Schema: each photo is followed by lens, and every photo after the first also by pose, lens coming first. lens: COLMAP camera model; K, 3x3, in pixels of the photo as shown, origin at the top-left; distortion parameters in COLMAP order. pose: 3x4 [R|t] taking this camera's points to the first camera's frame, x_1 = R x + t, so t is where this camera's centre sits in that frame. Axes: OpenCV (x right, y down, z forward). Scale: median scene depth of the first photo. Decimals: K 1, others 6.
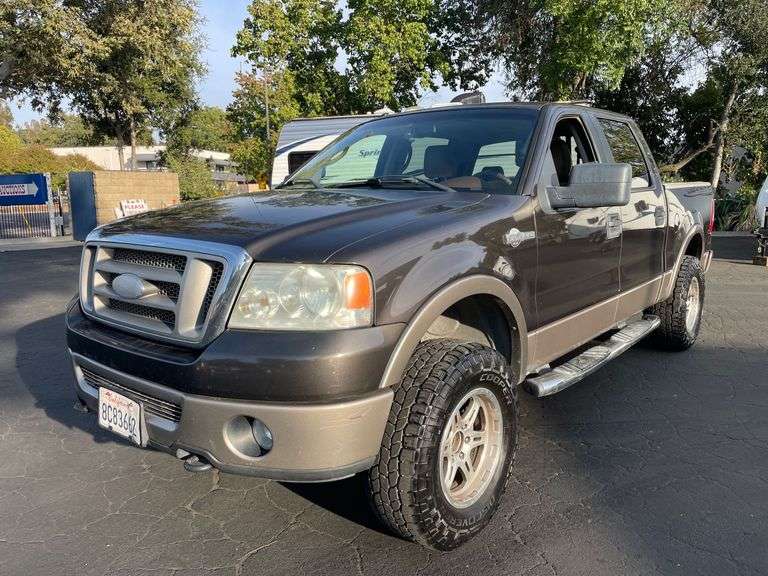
lens RADIAL K [[564.2, 0, 381.2], [0, 564.2, 290.5], [0, 0, 1]] dist [0.036059, -0.059895]
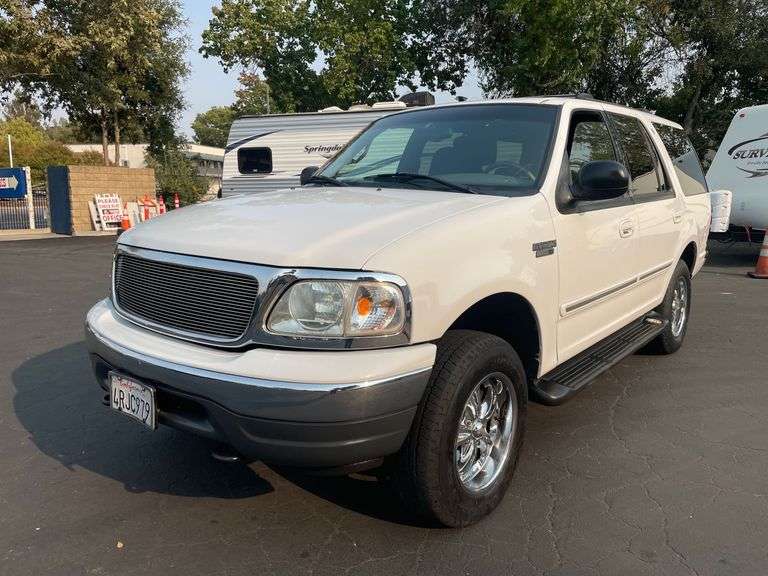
lens RADIAL K [[564.0, 0, 384.0], [0, 564.0, 288.0], [0, 0, 1]] dist [0.001667, -0.004723]
pose [[0.999503, 0.017113, -0.026482, 0.079546], [-0.017204, 0.999847, -0.003201, 0.004080], [0.026424, 0.003655, 0.999644, -0.007516]]
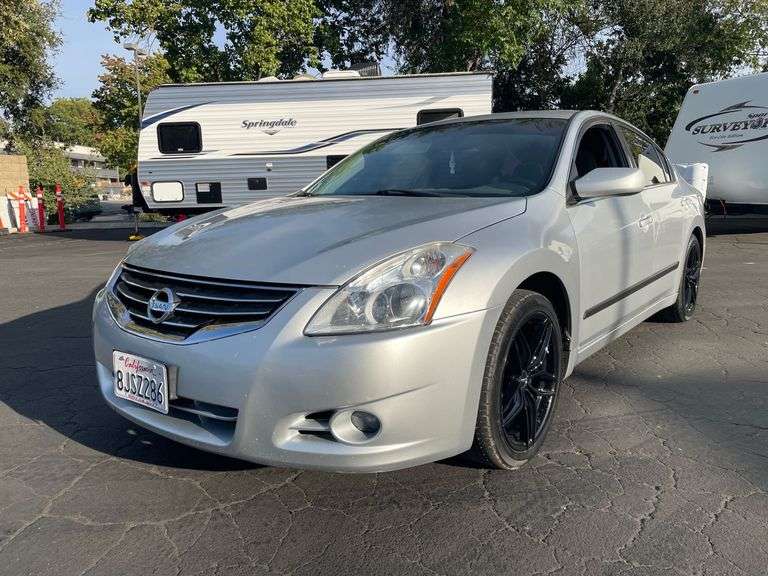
lens RADIAL K [[564.2, 0, 381.2], [0, 564.2, 290.5], [0, 0, 1]] dist [0.036059, -0.059895]
pose [[0.981603, -0.035401, 0.187624, -0.001567], [0.035520, 0.999365, 0.002730, 0.010751], [-0.187602, 0.003985, 0.982237, 0.058456]]
